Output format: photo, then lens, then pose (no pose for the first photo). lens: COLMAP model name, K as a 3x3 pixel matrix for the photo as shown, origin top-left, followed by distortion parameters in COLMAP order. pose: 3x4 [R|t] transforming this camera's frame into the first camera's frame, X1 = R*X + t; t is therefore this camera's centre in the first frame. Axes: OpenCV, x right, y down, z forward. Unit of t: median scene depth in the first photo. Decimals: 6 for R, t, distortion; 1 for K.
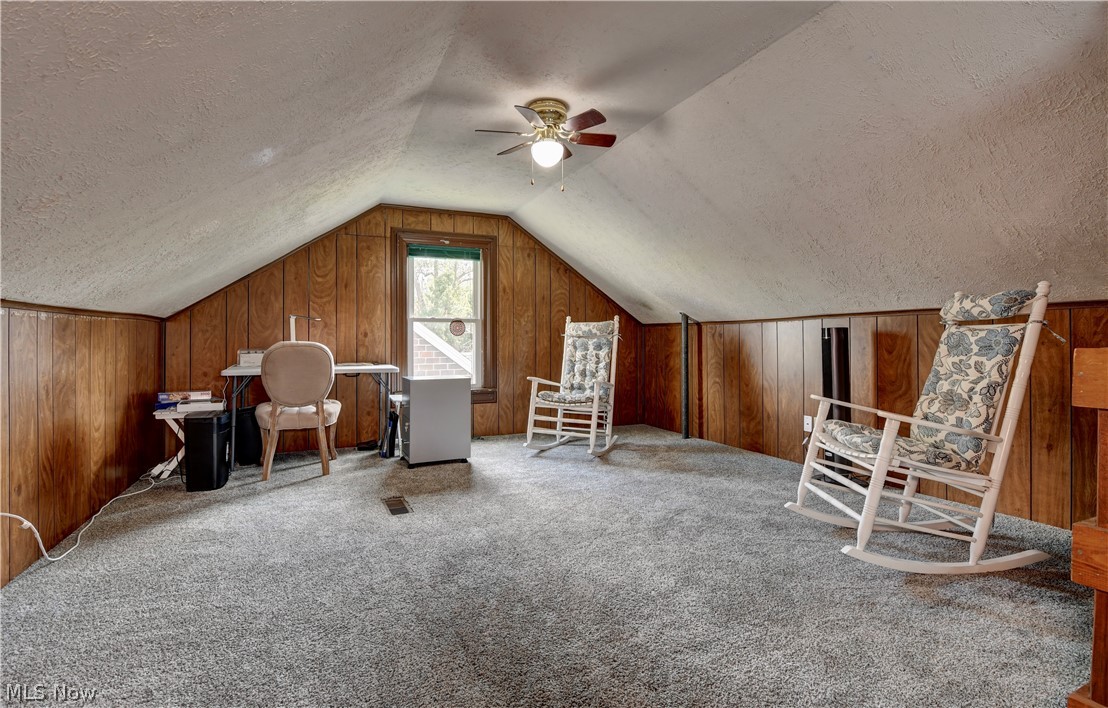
lens RADIAL K [[511.0, 0, 555.7], [0, 511.0, 344.6], [0, 0, 1]] dist [0.002024, -0.000416]
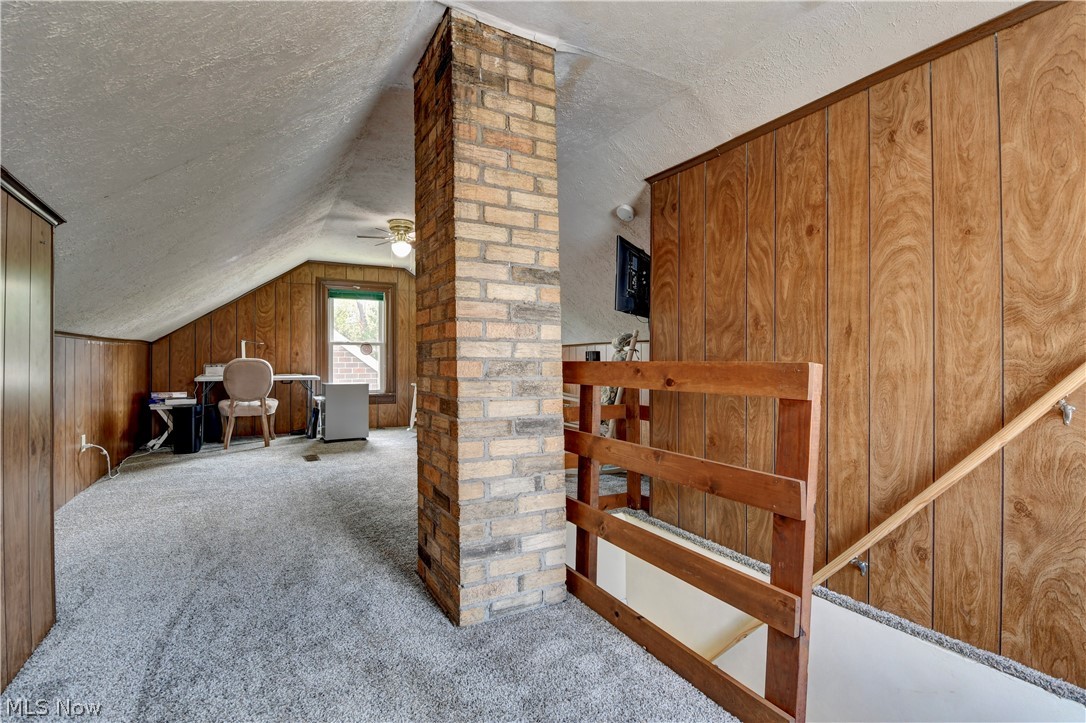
lens RADIAL K [[498.2, 0, 540.1], [0, 498.2, 364.9], [0, 0, 1]] dist [-0.000769, 0.000143]
pose [[0.997195, 0.002610, 0.074808, 0.221195], [-0.002829, 0.999992, 0.002818, 0.005807], [-0.074800, -0.003022, 0.997194, -0.478192]]
